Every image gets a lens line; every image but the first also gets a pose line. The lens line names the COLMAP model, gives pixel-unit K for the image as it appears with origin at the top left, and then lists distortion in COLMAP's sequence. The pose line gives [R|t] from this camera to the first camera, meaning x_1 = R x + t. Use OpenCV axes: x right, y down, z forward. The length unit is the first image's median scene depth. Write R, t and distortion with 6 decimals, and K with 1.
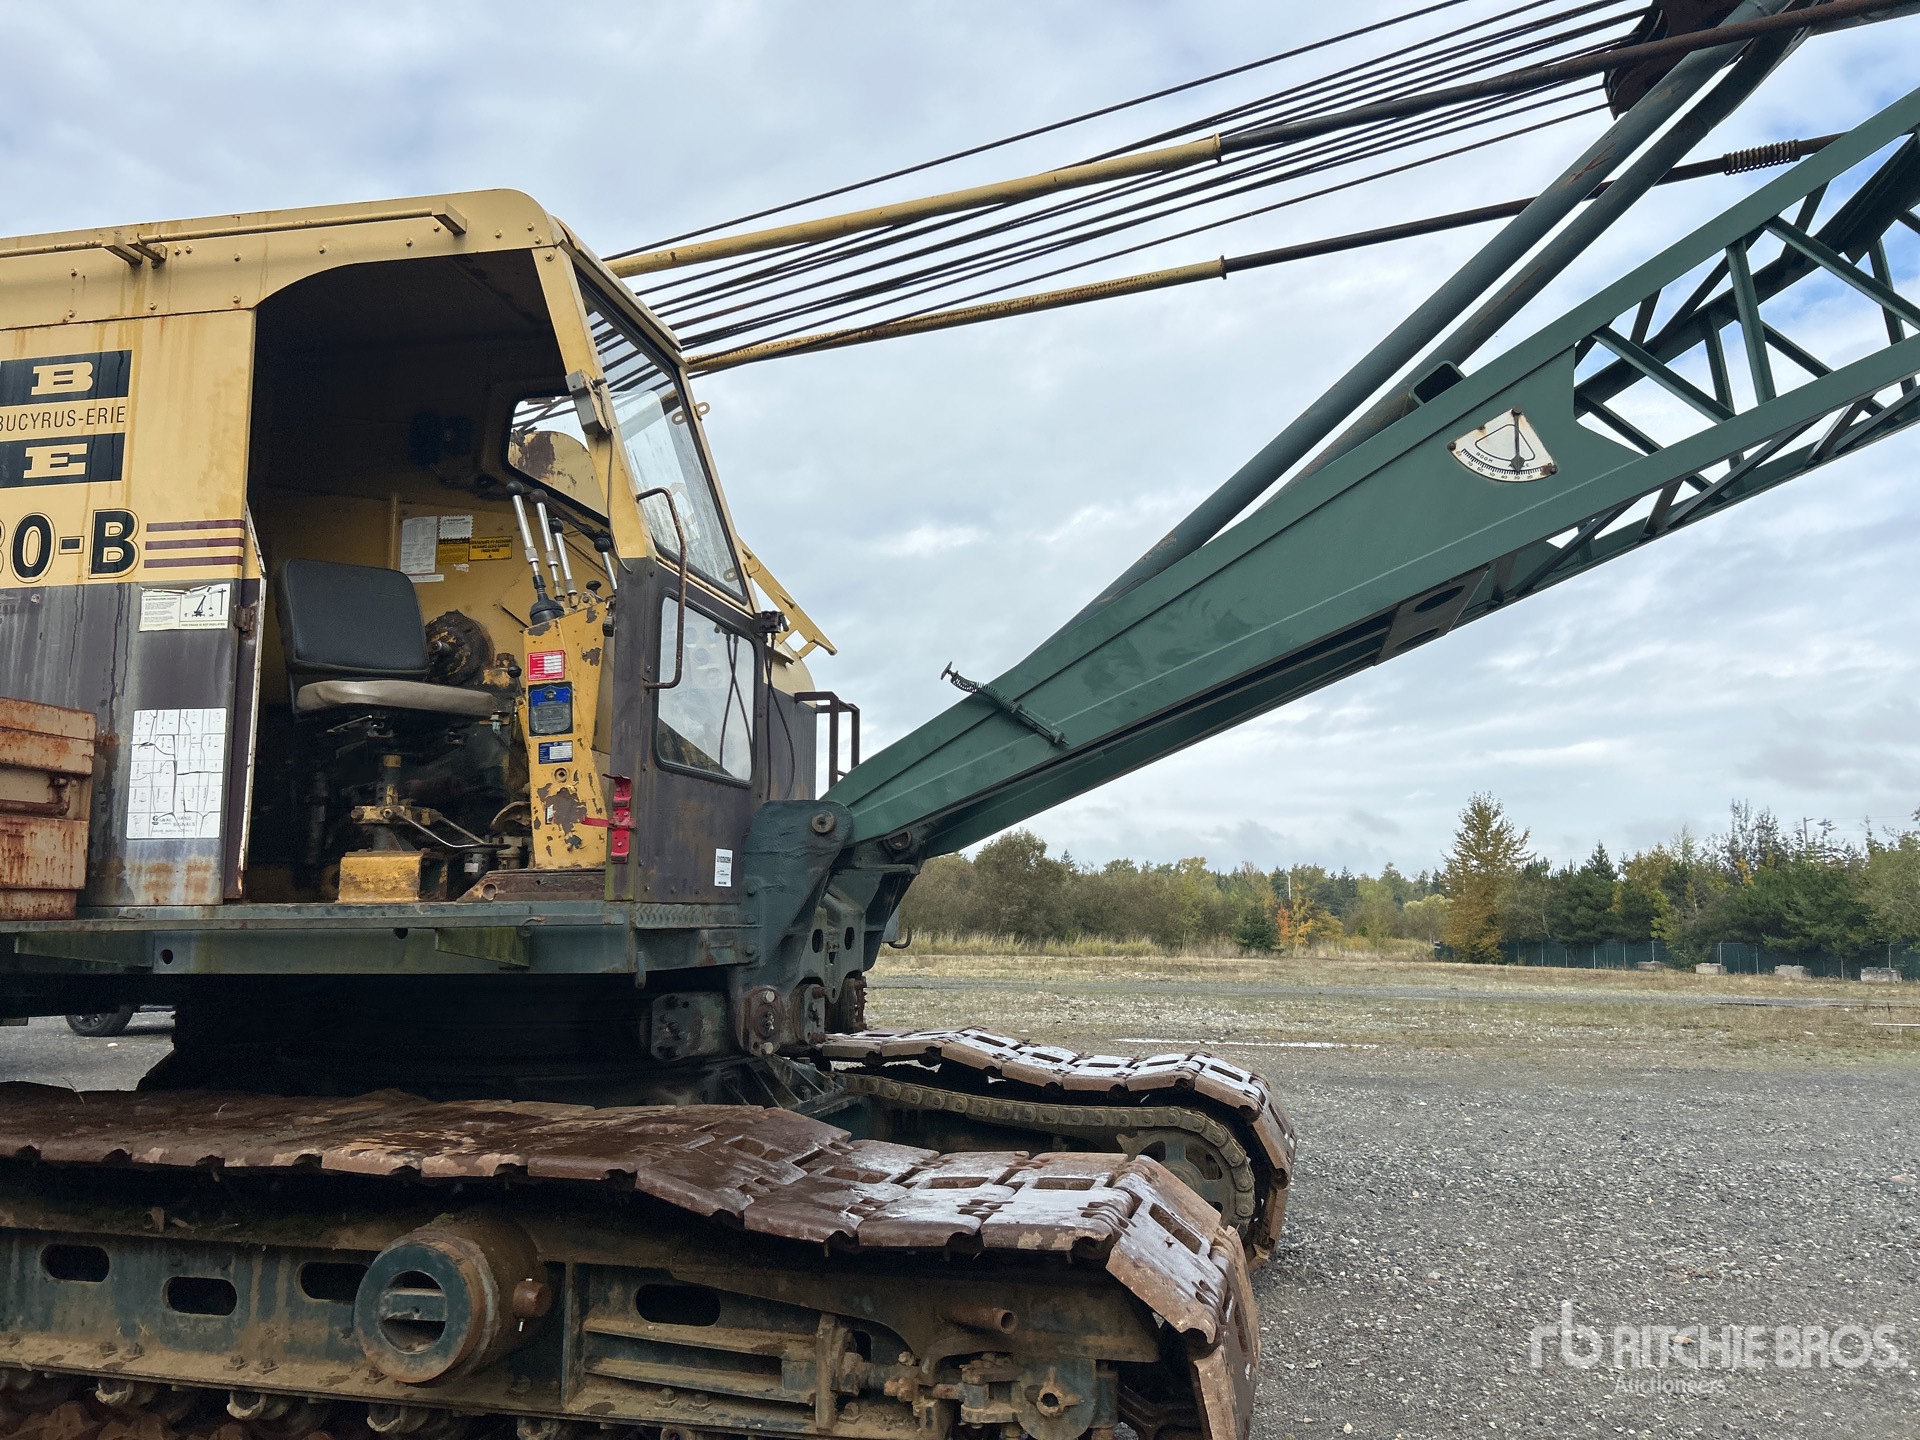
lens RADIAL K [[1437.8, 0, 987.1], [0, 1437.8, 731.1], [0, 0, 1]] dist [0.042404, -0.045923]
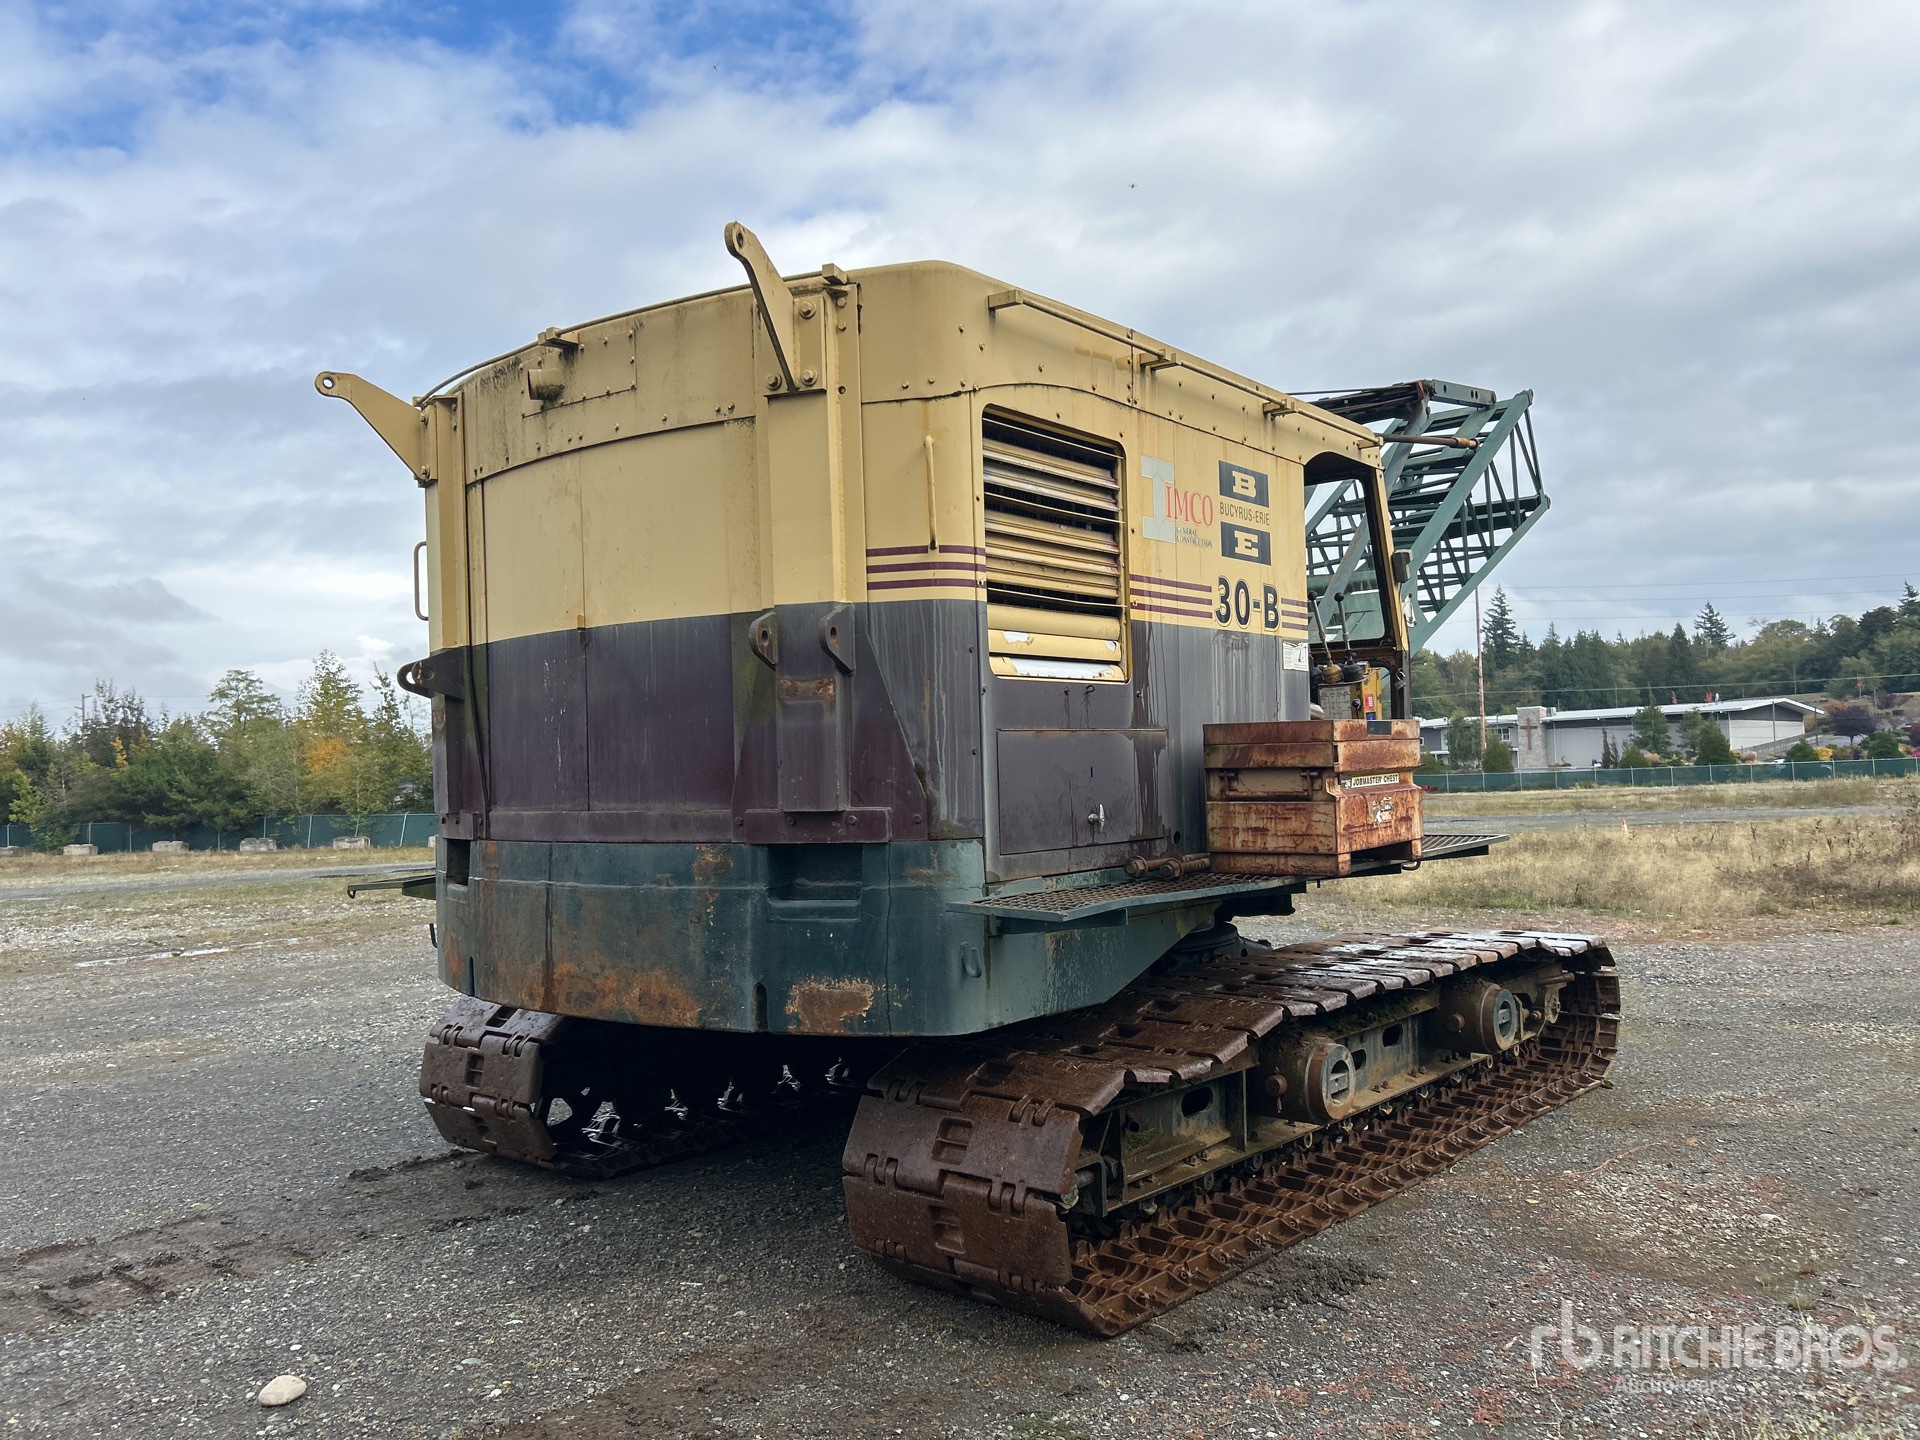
lens RADIAL K [[1437.8, 0, 943.4], [0, 1437.8, 730.1], [0, 0, 1]] dist [0.042404, -0.045923]
pose [[0.470118, 0.009297, 0.882555, -2.040933], [-0.084645, 0.995810, 0.034598, -0.025494], [-0.878536, -0.090969, 0.468935, 0.572422]]
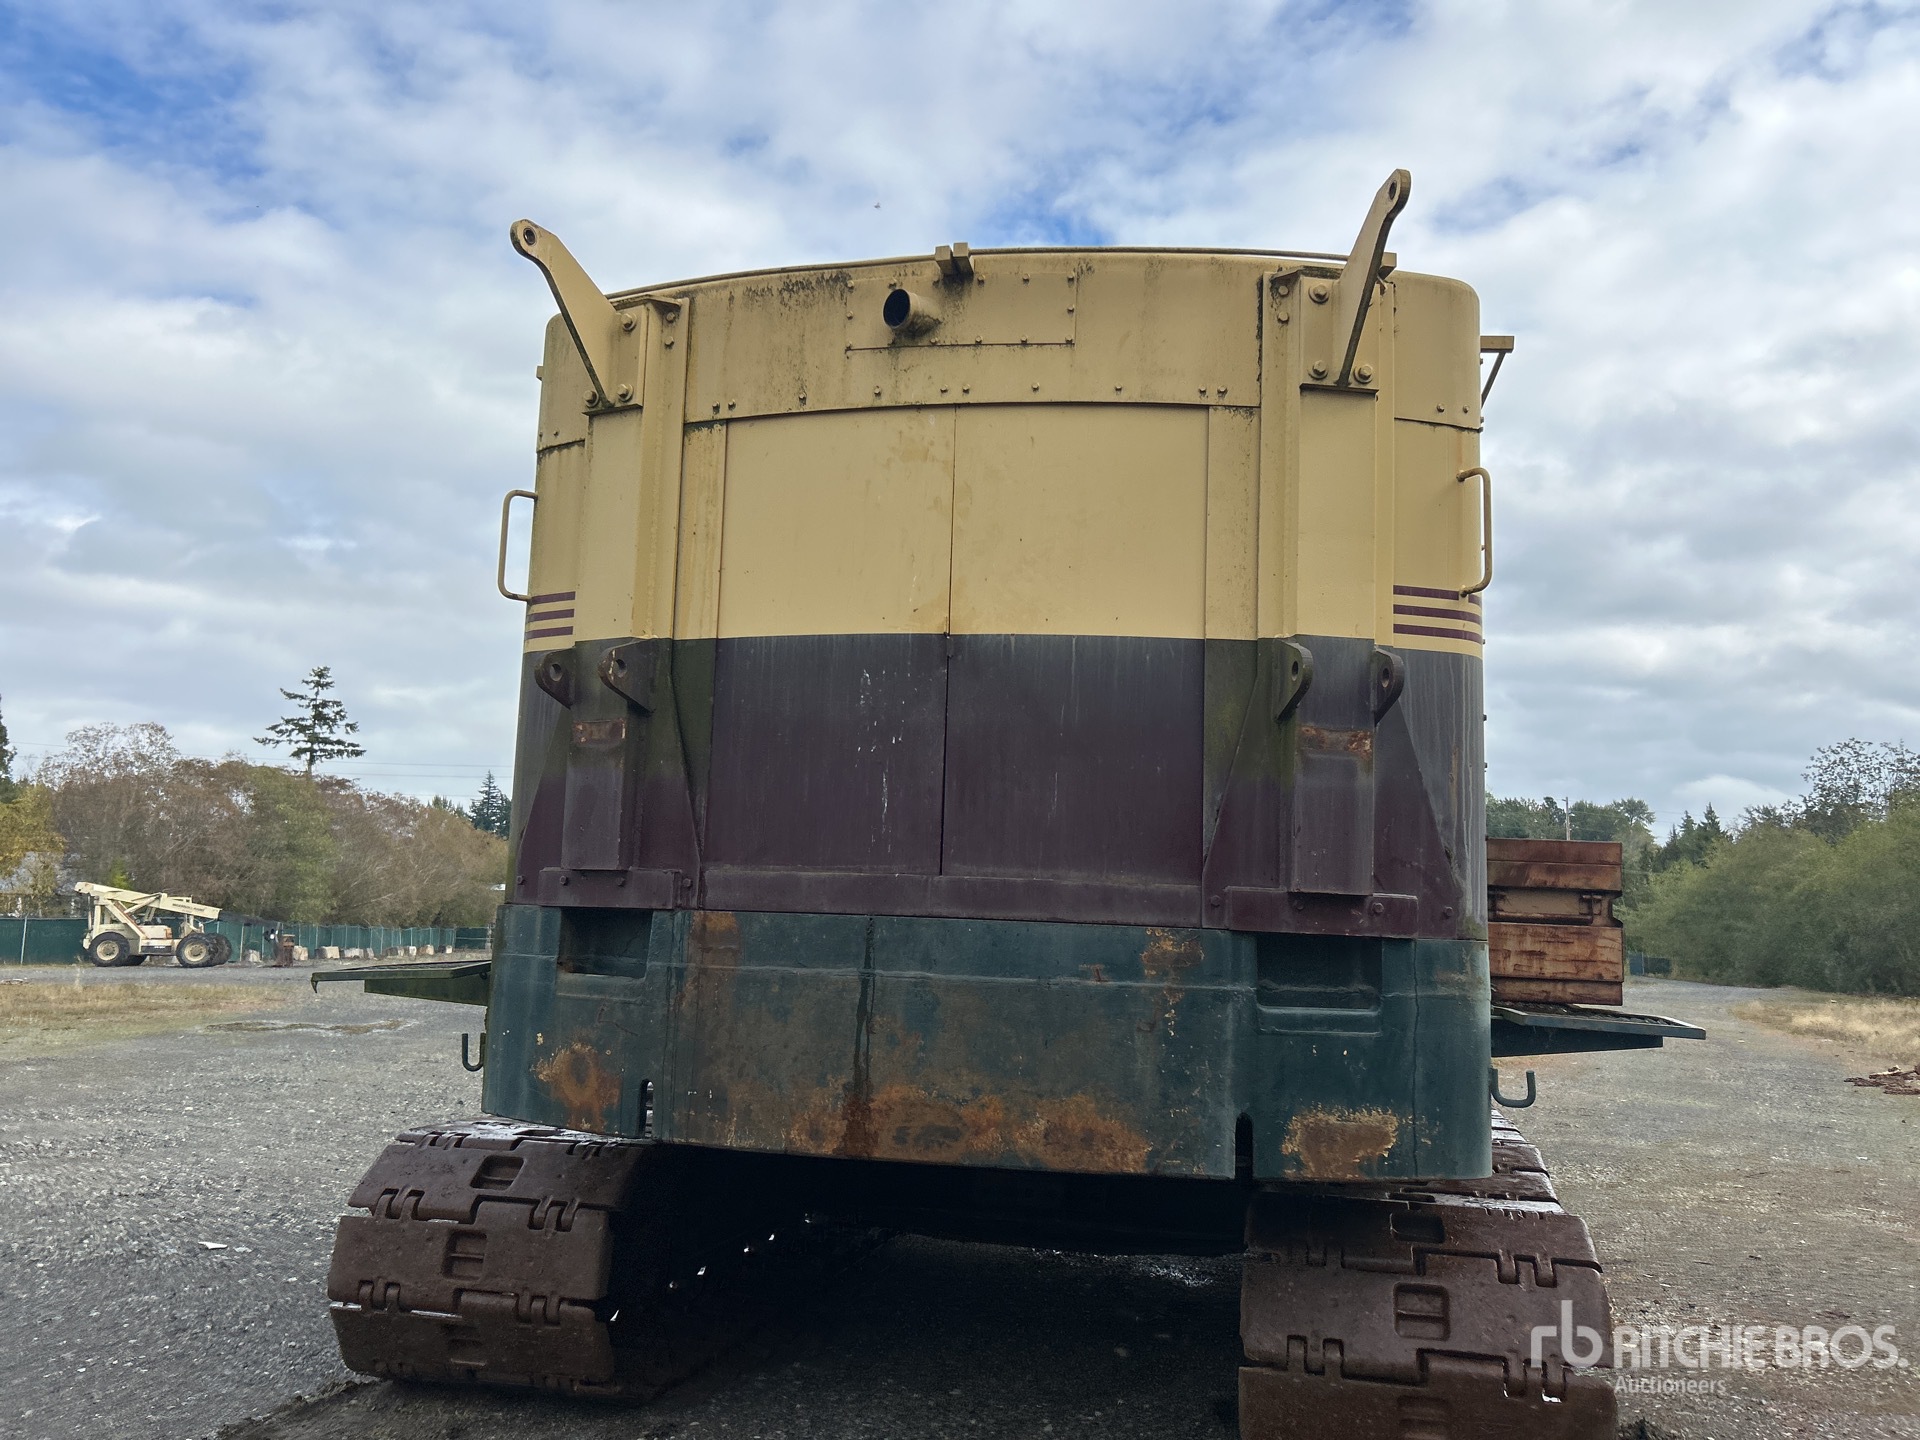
lens RADIAL K [[1440.0, 0, 950.2], [0, 1440.0, 732.1], [0, 0, 1]] dist [0.045702, -0.037739]
pose [[0.008808, 0.133741, 0.990977, -2.012109], [-0.164315, 0.977738, -0.130493, 0.137667], [-0.986369, -0.161683, 0.030587, 1.377982]]
